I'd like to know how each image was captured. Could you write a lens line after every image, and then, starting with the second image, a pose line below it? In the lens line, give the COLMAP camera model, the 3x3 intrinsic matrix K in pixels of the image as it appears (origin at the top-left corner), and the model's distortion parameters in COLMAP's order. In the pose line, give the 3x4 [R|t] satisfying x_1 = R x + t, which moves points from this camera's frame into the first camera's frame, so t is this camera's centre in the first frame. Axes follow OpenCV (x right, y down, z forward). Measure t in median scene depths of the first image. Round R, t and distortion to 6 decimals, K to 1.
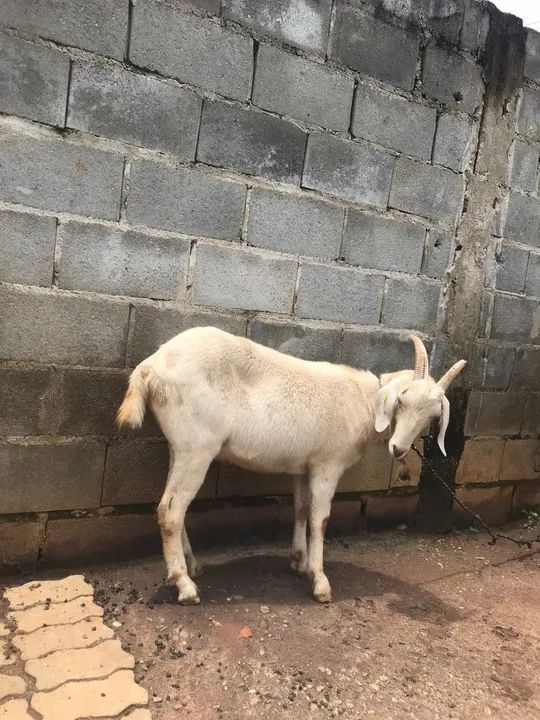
lens RADIAL K [[584.4, 0, 270.0], [0, 584.4, 360.0], [0, 0, 1]] dist [0.010634, -0.000724]
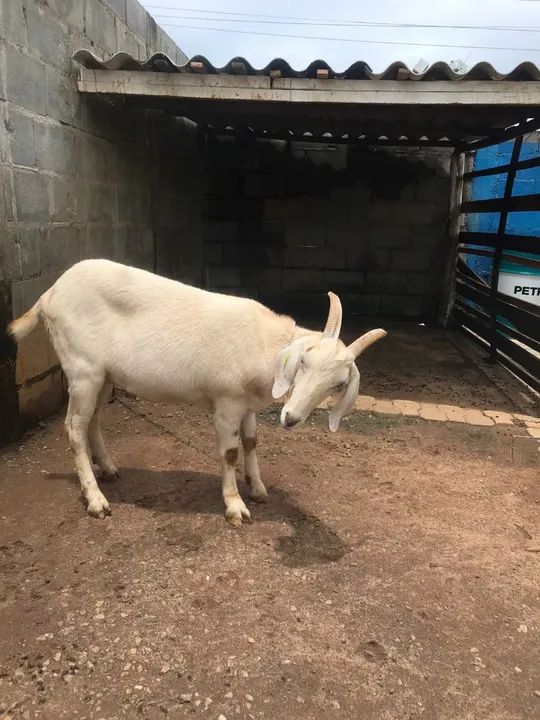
lens RADIAL K [[584.4, 0, 270.0], [0, 584.4, 360.0], [0, 0, 1]] dist [0.010634, -0.000724]
pose [[0.579789, -0.280230, 0.765059, -0.200203], [0.103556, 0.956722, 0.271955, -0.049960], [-0.808159, -0.078450, 0.583717, 0.193084]]
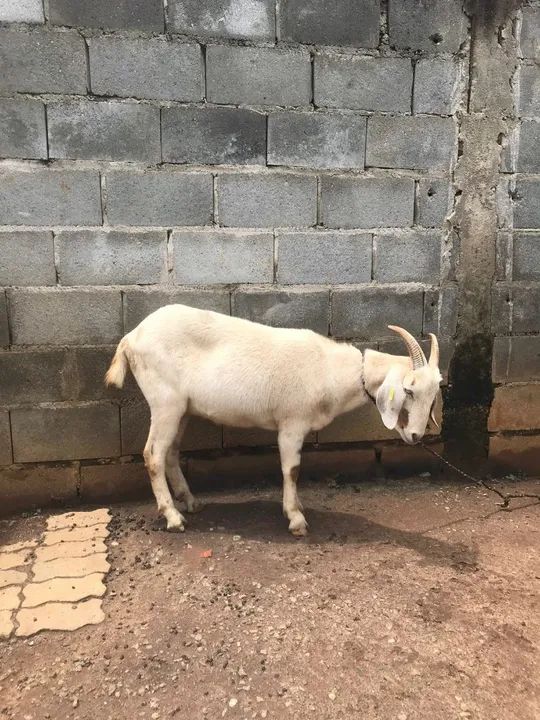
lens RADIAL K [[584.4, 0, 270.0], [0, 584.4, 360.0], [0, 0, 1]] dist [0.010634, -0.000724]
pose [[0.942090, -0.074156, -0.327058, 0.409660], [0.091161, 0.995150, 0.036954, 0.028294], [0.322731, -0.064629, 0.944282, -0.059460]]
